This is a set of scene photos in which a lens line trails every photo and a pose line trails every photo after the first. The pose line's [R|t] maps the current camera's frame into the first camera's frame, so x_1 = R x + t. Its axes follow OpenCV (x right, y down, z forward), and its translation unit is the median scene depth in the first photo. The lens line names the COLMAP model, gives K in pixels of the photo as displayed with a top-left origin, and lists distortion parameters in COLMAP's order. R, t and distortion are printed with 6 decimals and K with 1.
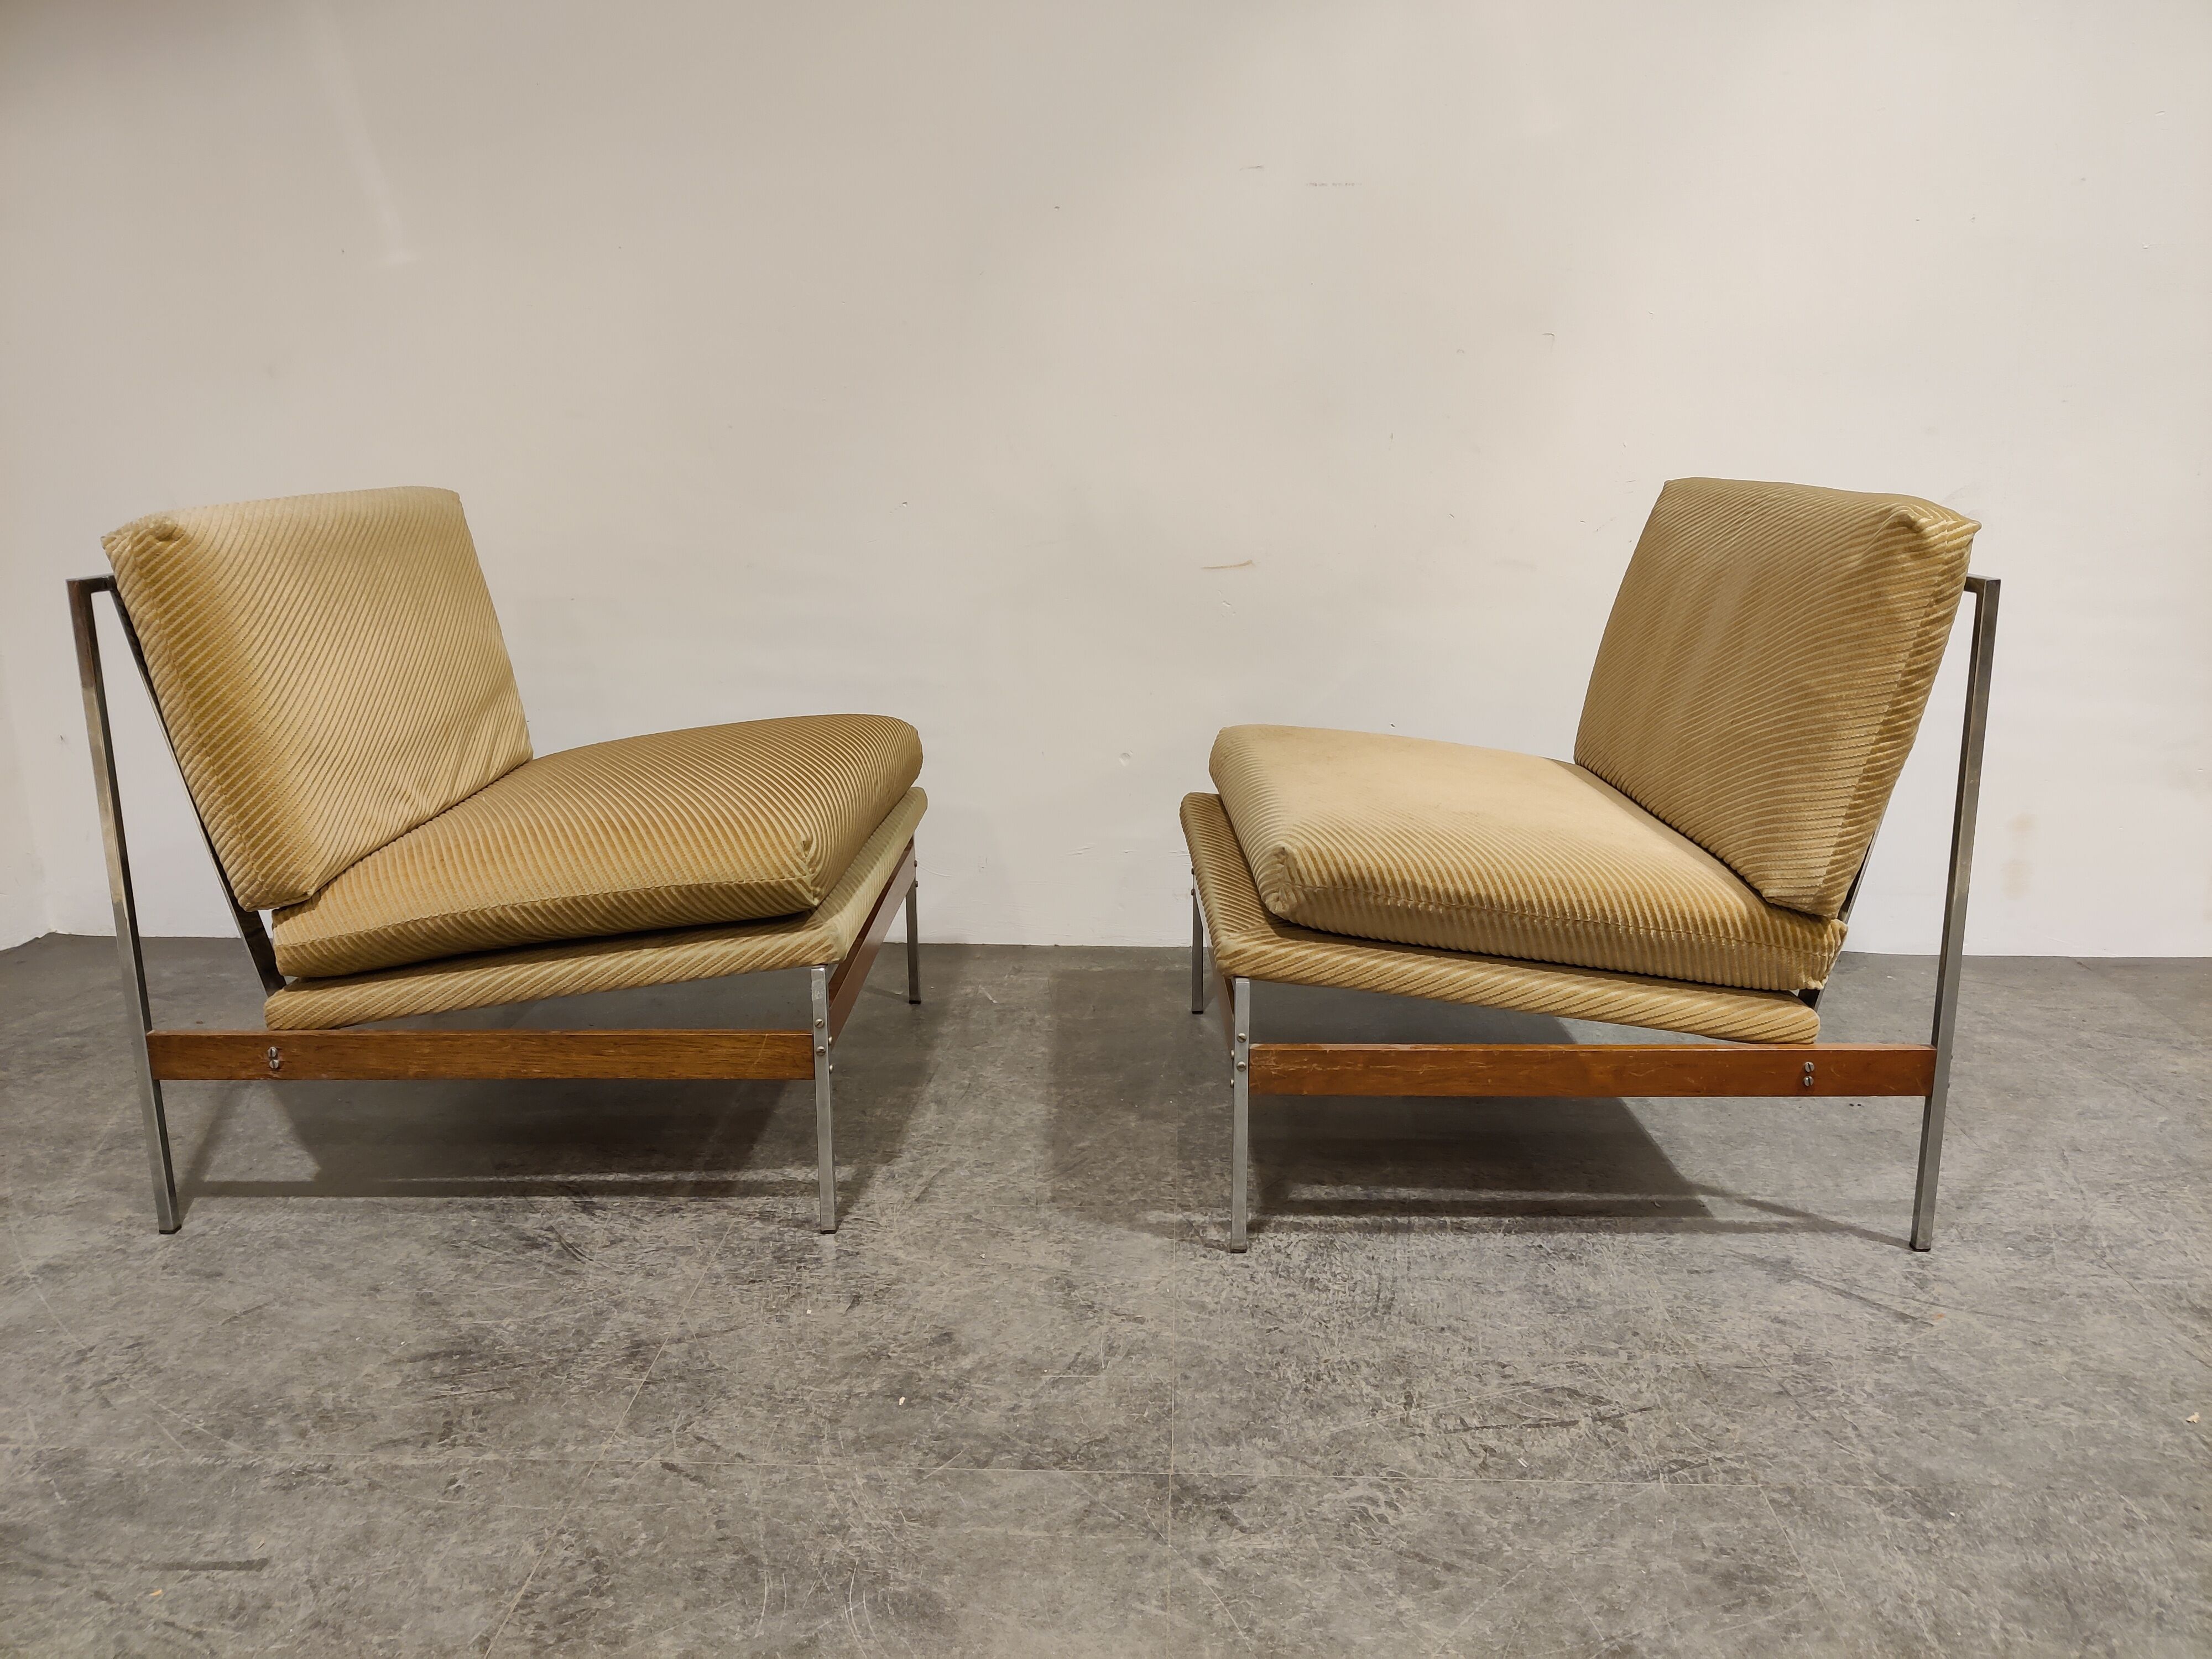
lens RADIAL K [[1672.4, 0, 1102.6], [0, 1672.4, 839.8], [0, 0, 1]] dist [-0.006408, -0.011545]
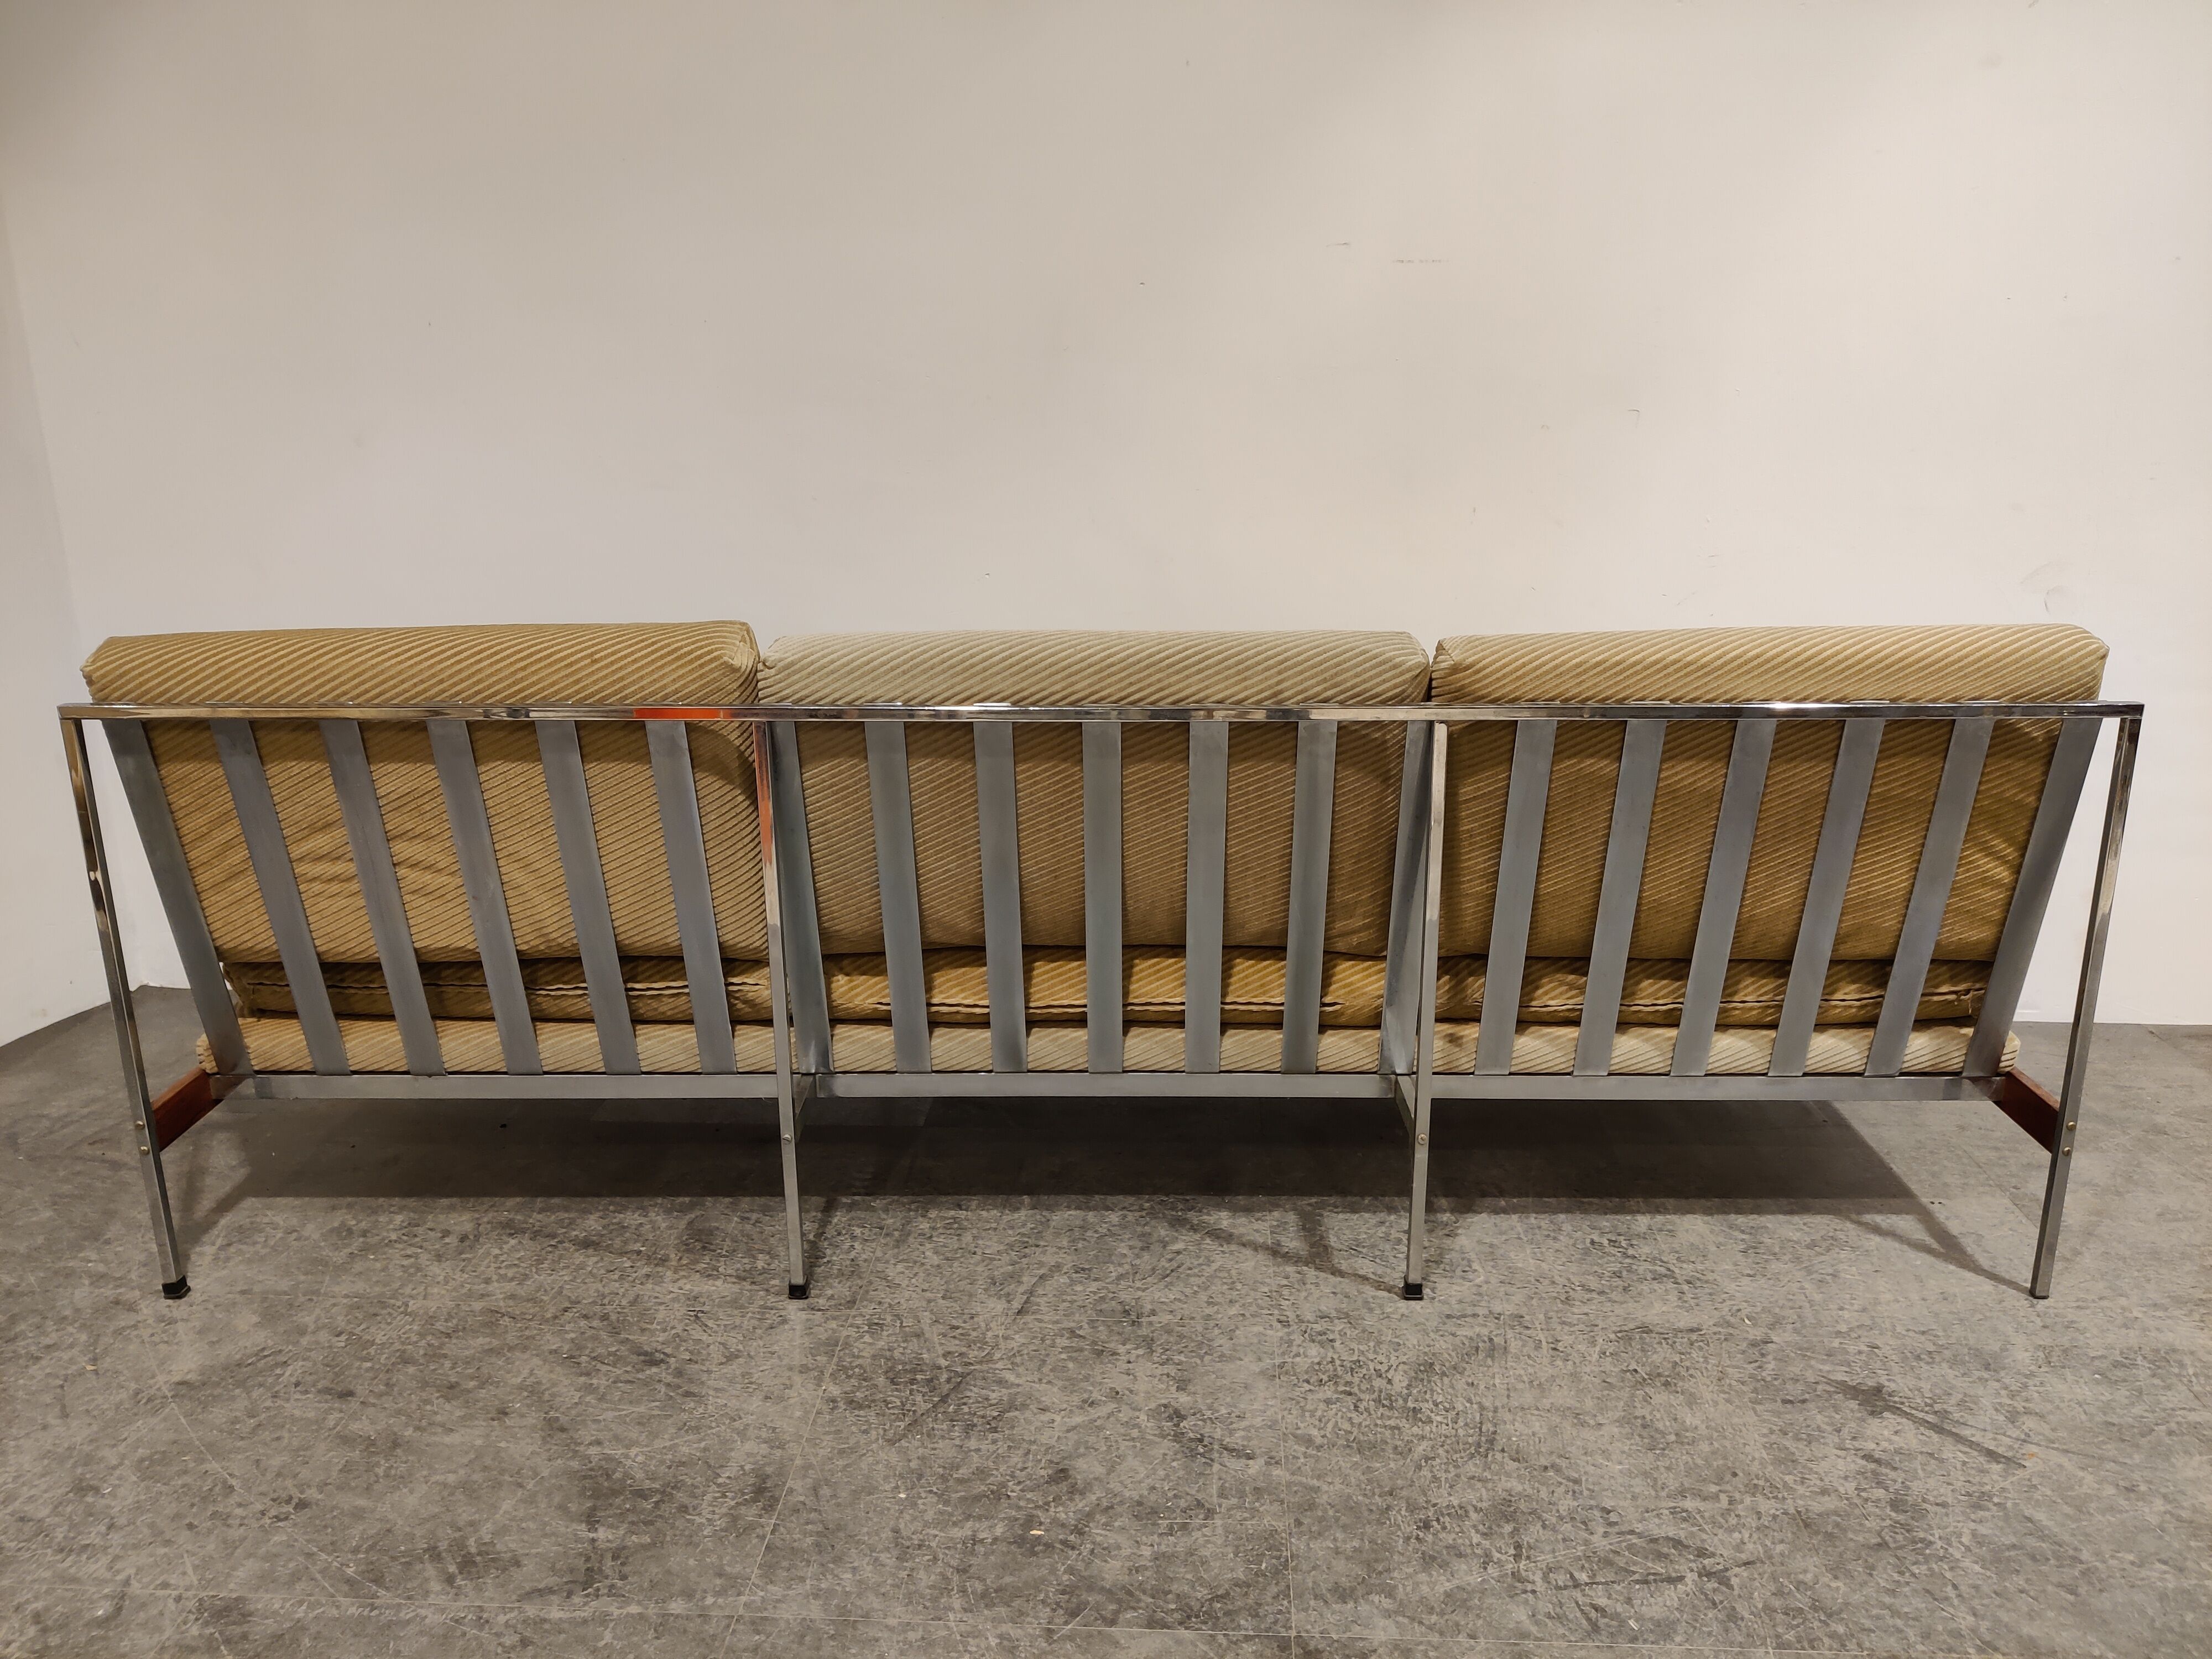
lens RADIAL K [[1672.4, 0, 1107.6], [0, 1672.4, 835.9], [0, 0, 1]] dist [-0.006408, -0.011545]
pose [[0.999923, 0.002588, -0.012126, -0.058495], [-0.002177, 0.999428, 0.033737, -0.139794], [0.012206, -0.033708, 0.999357, -0.015510]]
